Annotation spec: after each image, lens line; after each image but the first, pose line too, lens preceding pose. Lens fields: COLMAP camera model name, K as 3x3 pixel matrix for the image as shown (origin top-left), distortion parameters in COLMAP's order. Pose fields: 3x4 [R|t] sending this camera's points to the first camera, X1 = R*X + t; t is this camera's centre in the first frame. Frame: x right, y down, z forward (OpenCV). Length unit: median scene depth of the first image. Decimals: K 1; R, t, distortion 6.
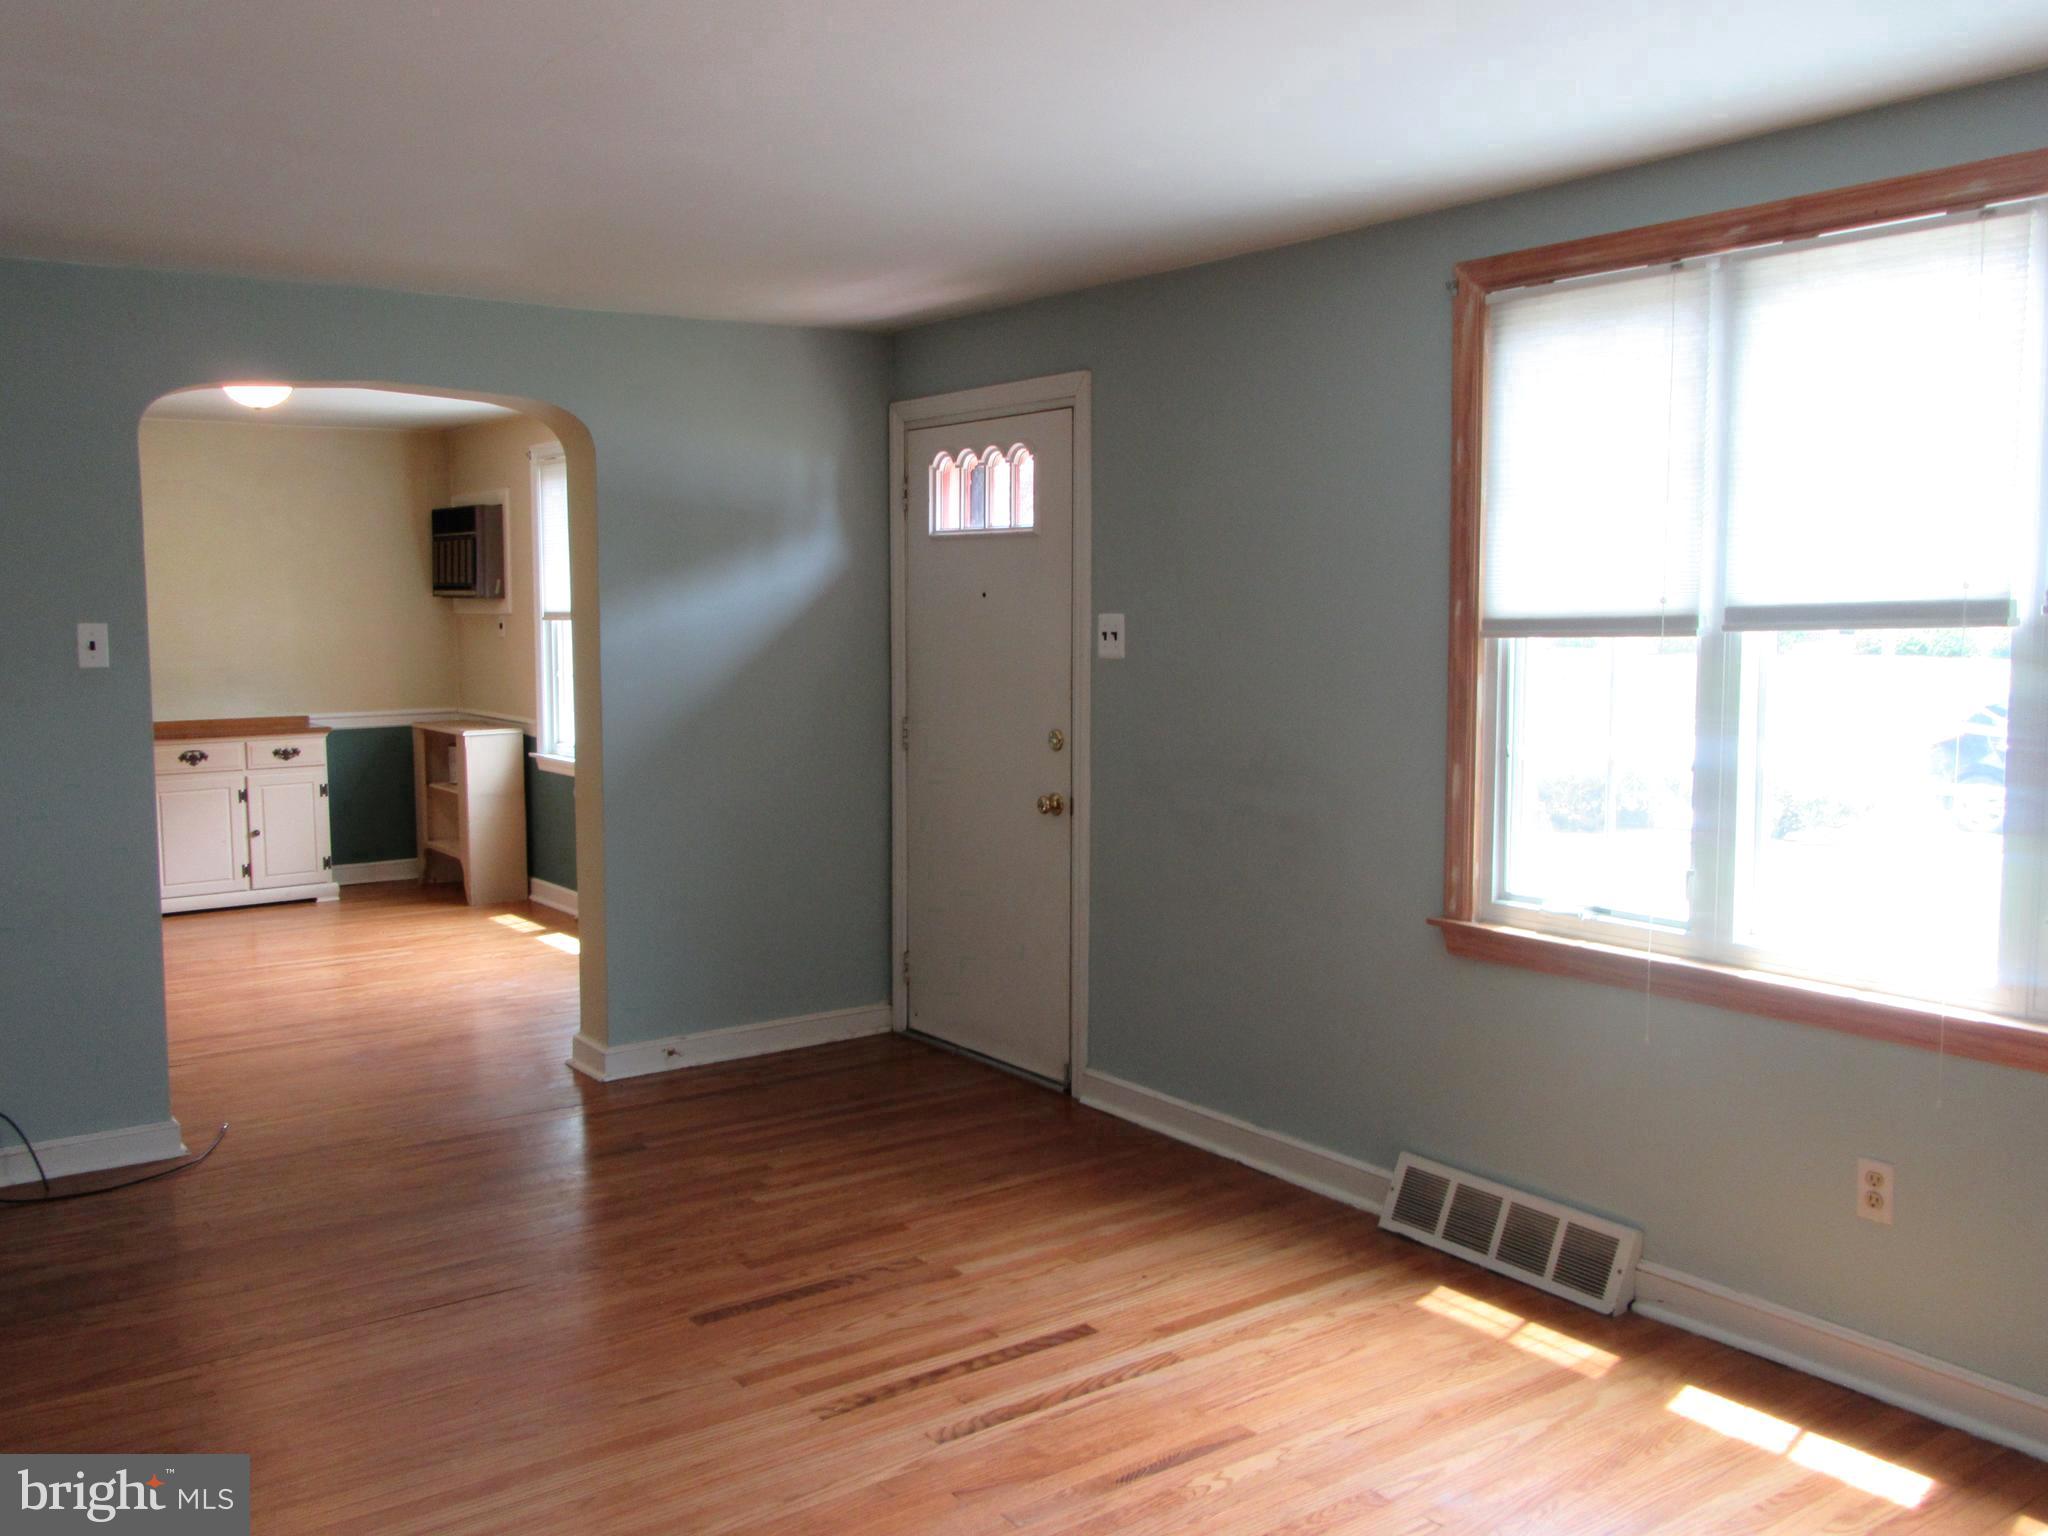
lens RADIAL K [[1807.0, 0, 1037.0], [0, 1807.0, 764.7], [0, 0, 1]] dist [0.011865, 0.002290]
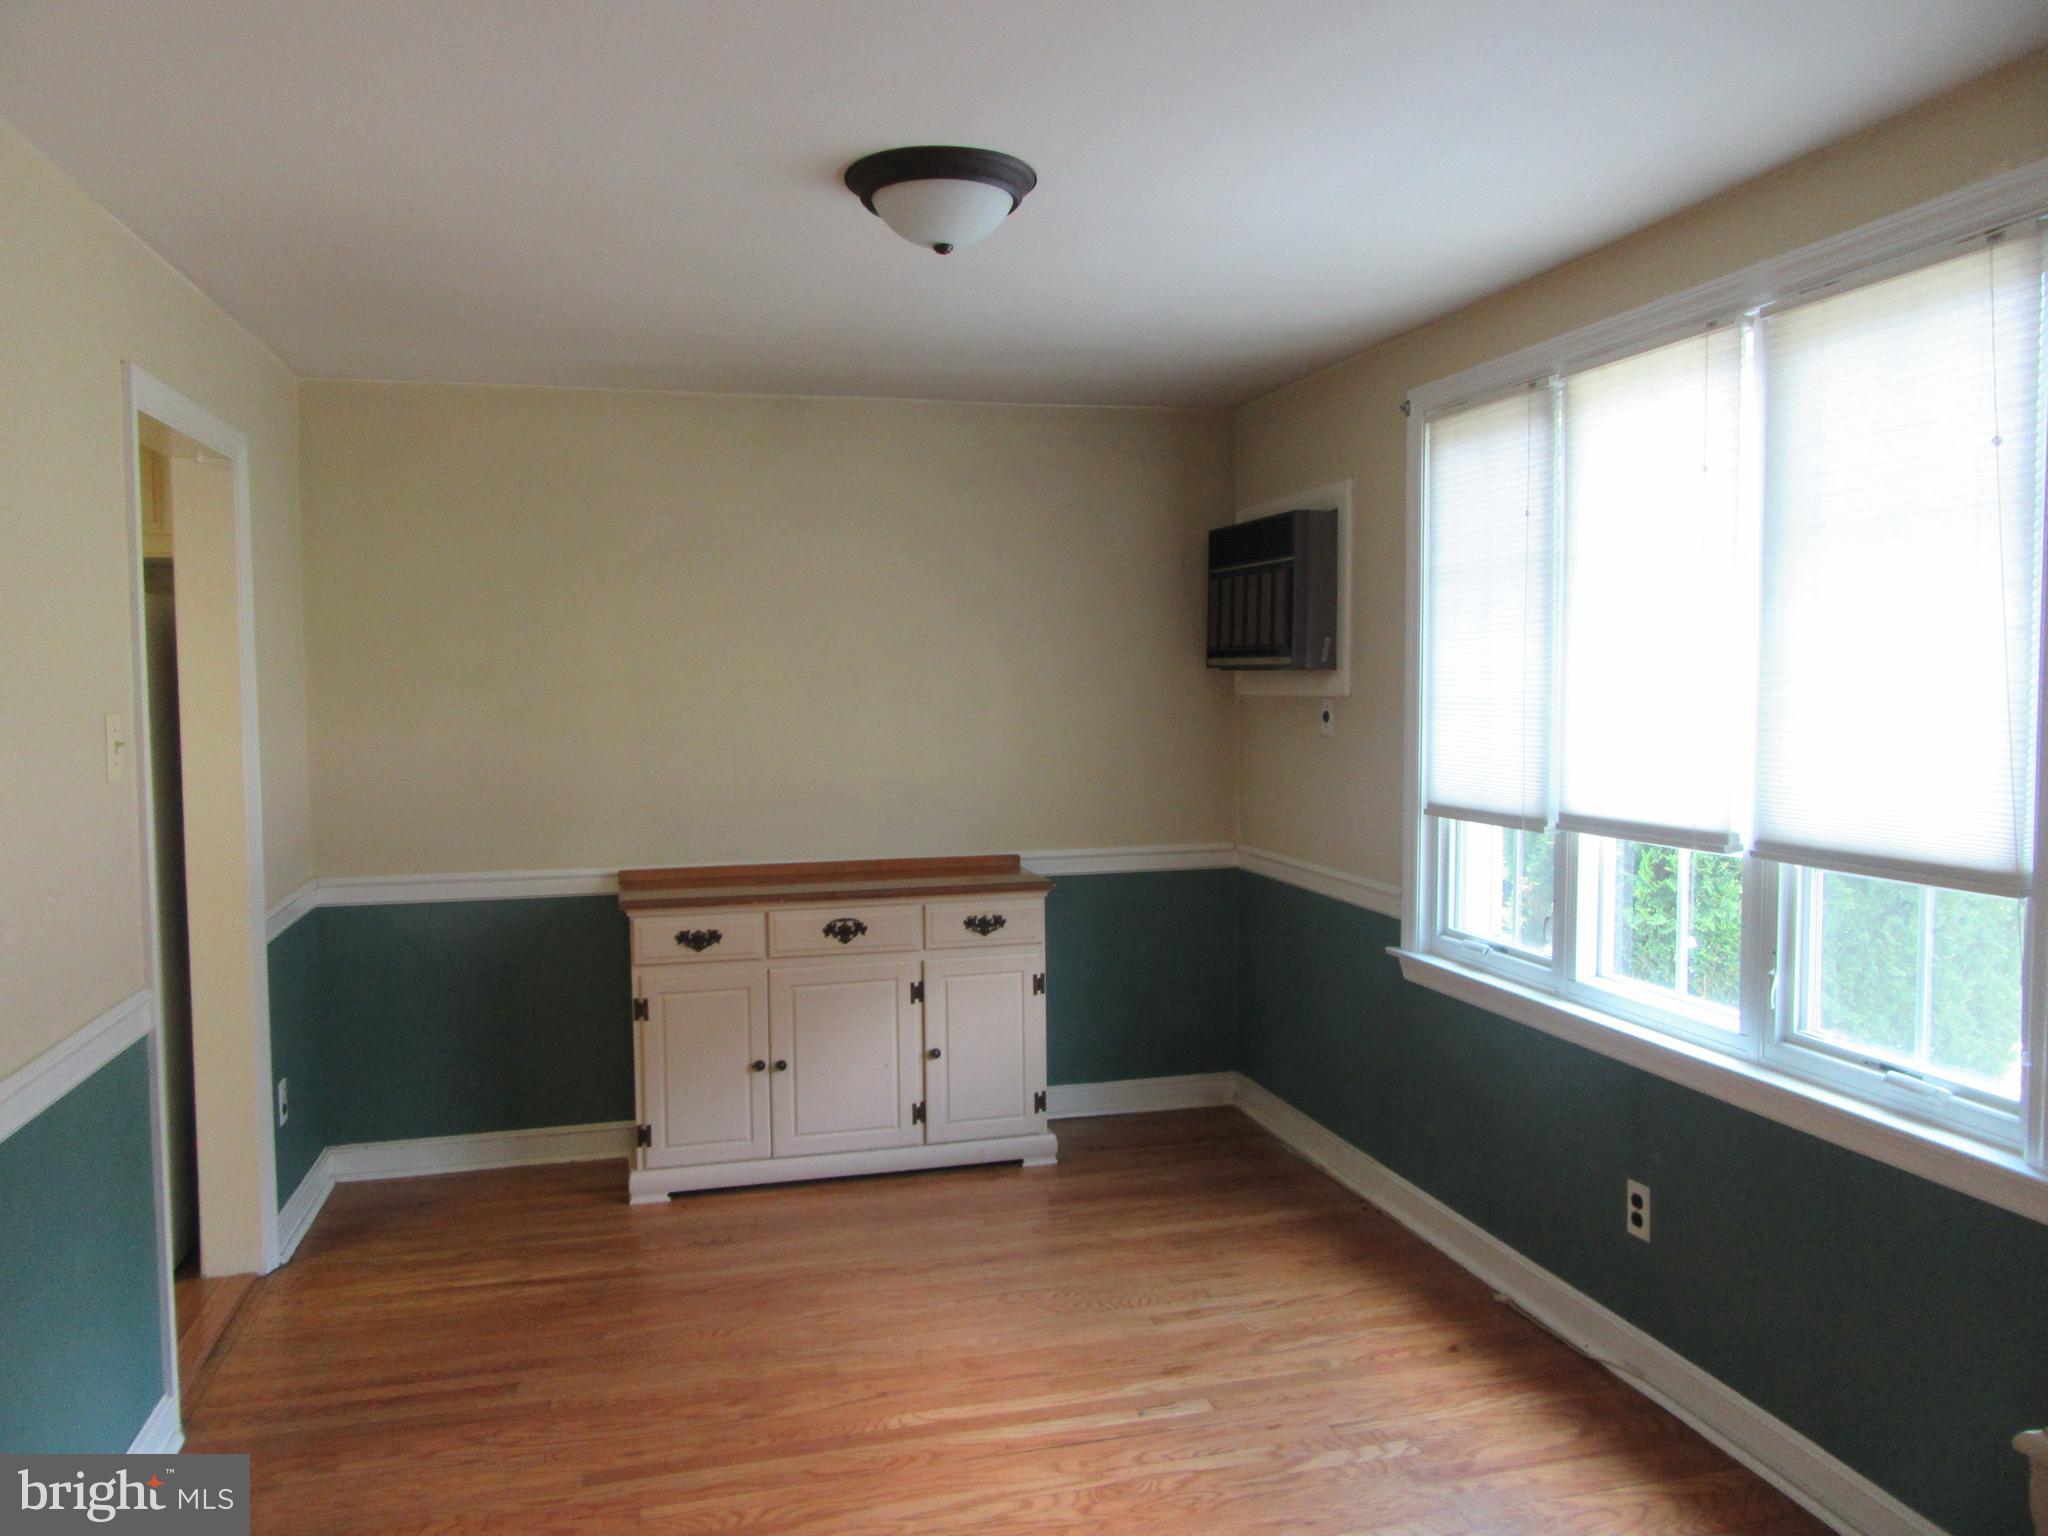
lens RADIAL K [[1507.8, 0, 1041.6], [0, 1507.8, 761.2], [0, 0, 1]] dist [0.005313, 0.003832]
pose [[0.933062, 0.016793, -0.359322, -0.433658], [-0.028834, 0.999187, -0.028176, -0.096110], [0.358557, 0.036651, 0.932788, 1.071763]]
